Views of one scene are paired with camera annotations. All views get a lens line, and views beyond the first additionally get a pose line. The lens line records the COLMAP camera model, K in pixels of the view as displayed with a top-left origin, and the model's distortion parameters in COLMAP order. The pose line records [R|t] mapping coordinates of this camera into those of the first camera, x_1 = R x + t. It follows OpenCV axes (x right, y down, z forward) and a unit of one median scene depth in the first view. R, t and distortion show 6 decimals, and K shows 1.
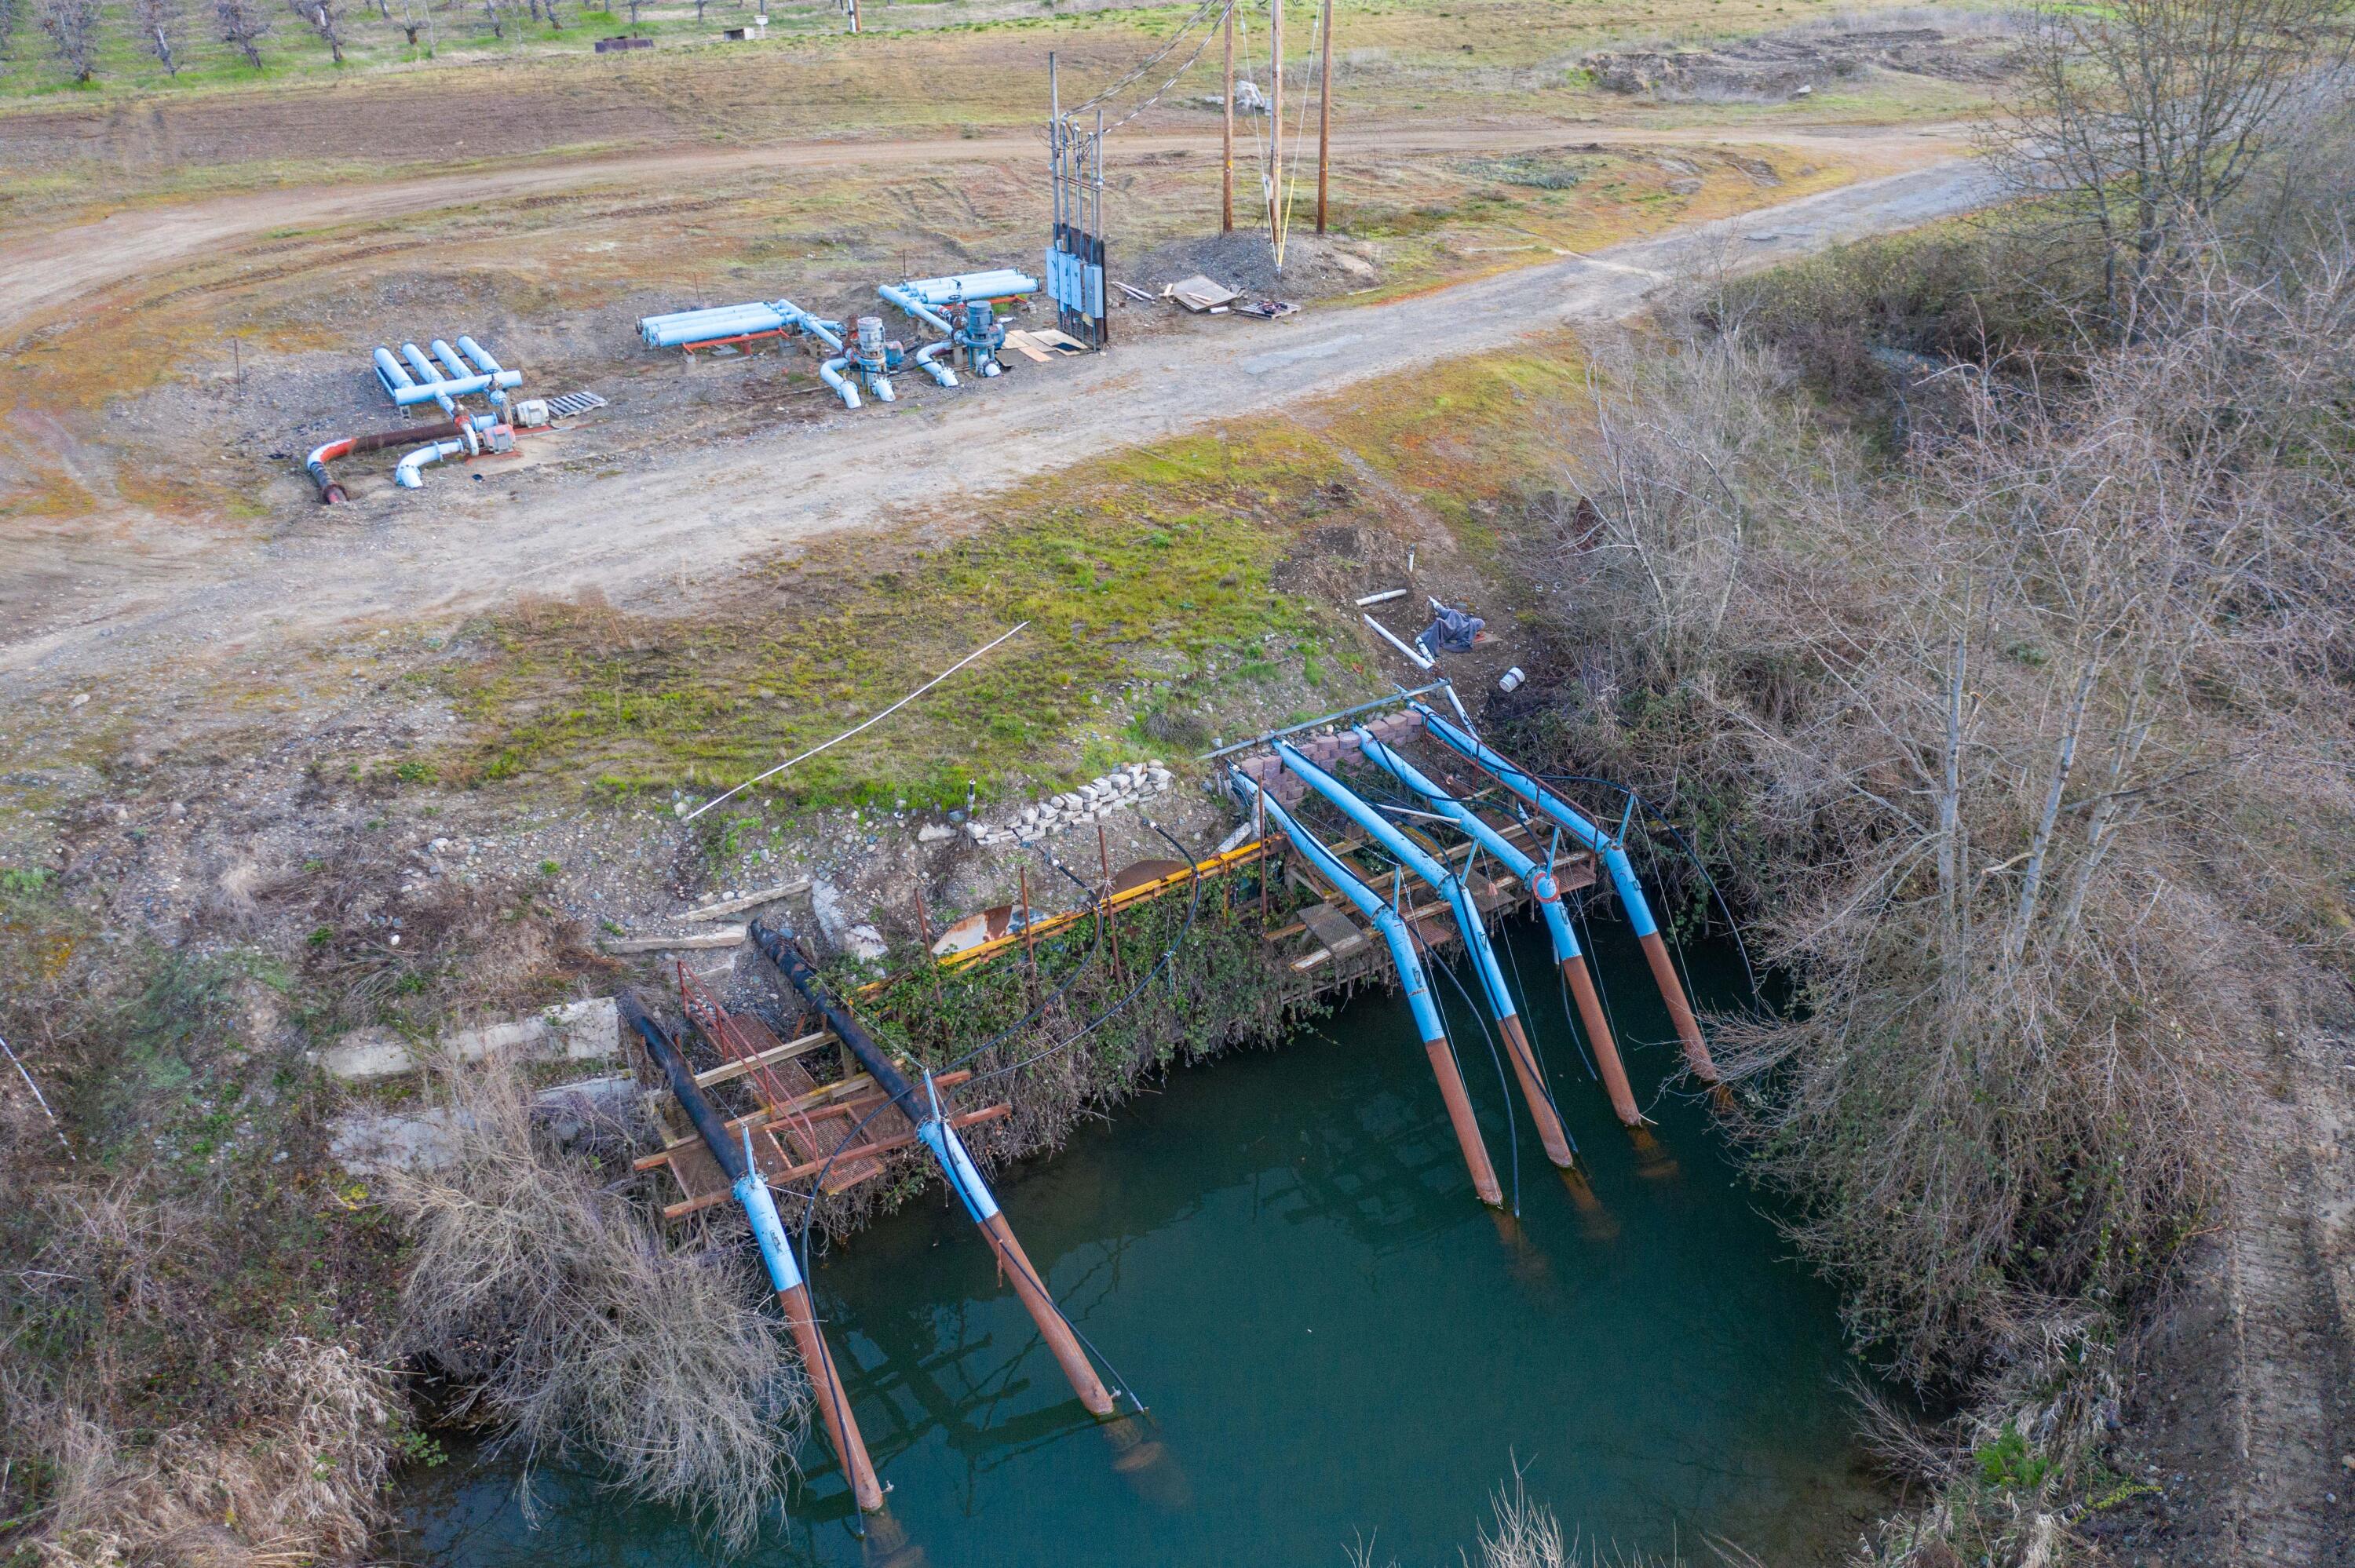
lens RADIAL K [[1826.7, 0, 1177.5], [0, 1826.7, 784.0], [0, 0, 1]] dist [-0.015463, -0.003665]
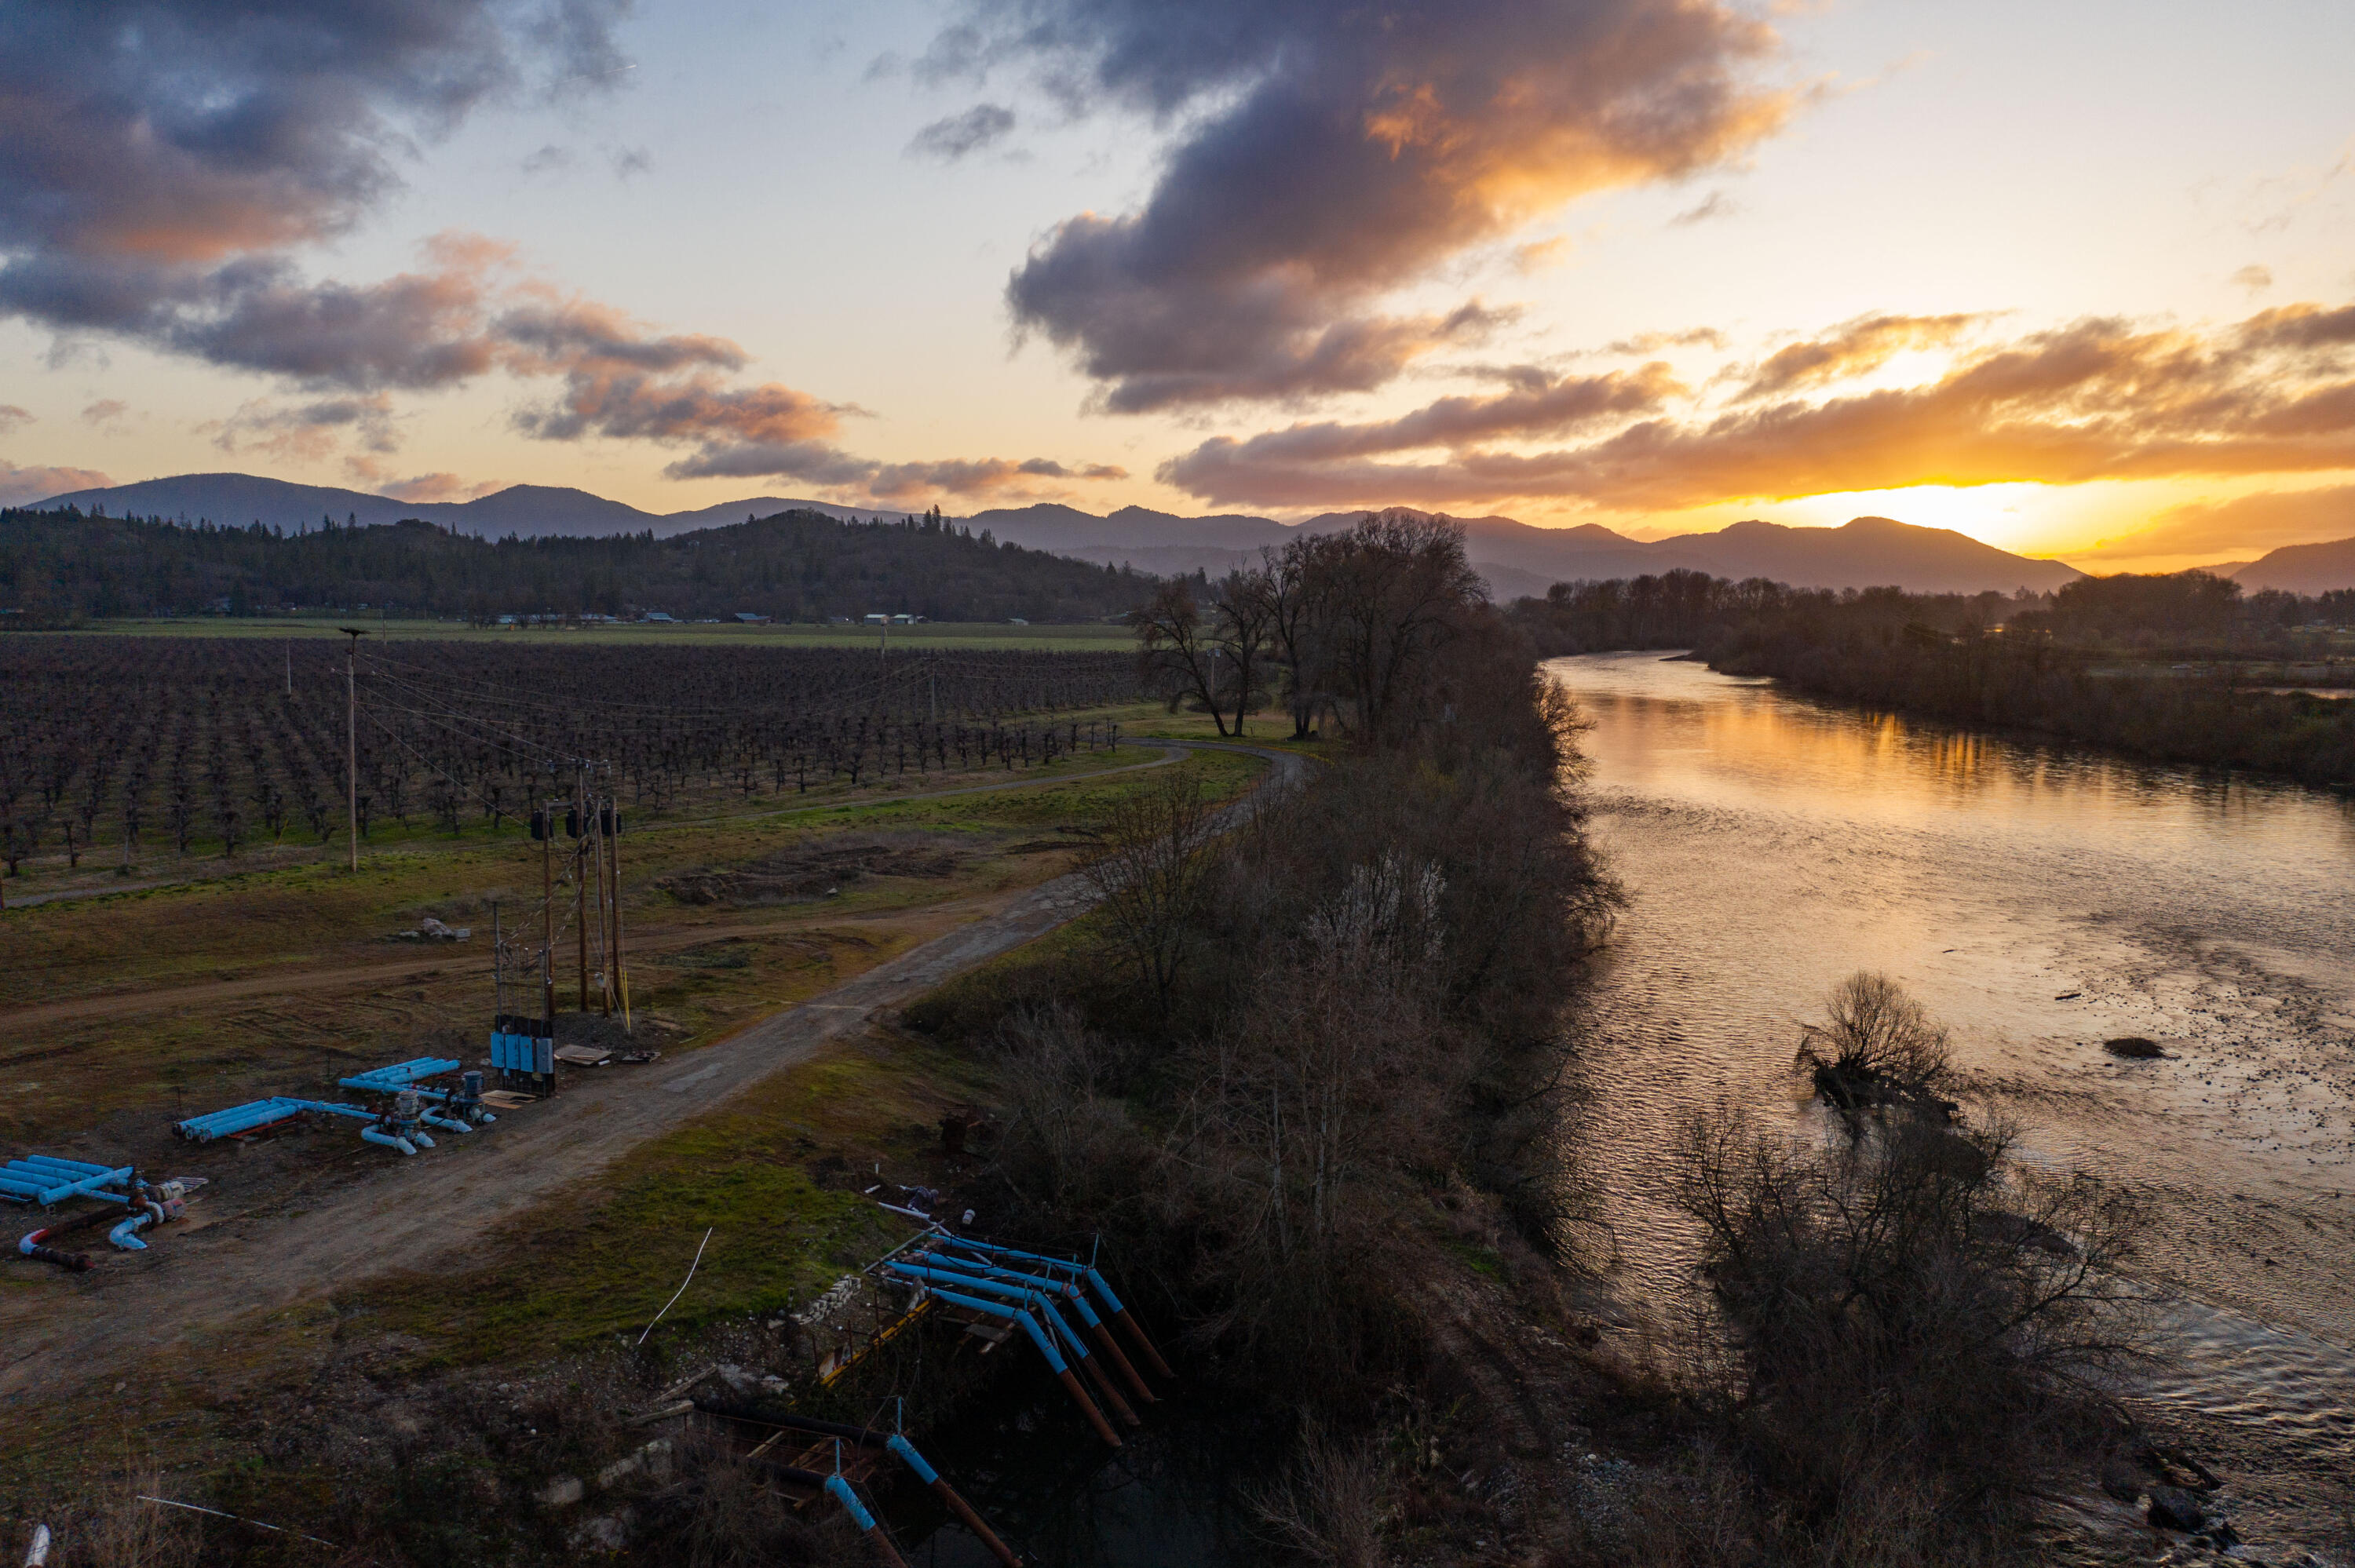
lens RADIAL K [[1826.7, 0, 1177.5], [0, 1826.7, 784.0], [0, 0, 1]] dist [-0.015463, -0.003665]
pose [[0.799610, -0.038638, 0.599275, -0.661415], [0.283799, 0.903770, -0.320402, 0.177066], [-0.529227, 0.426270, 0.733629, -0.521514]]
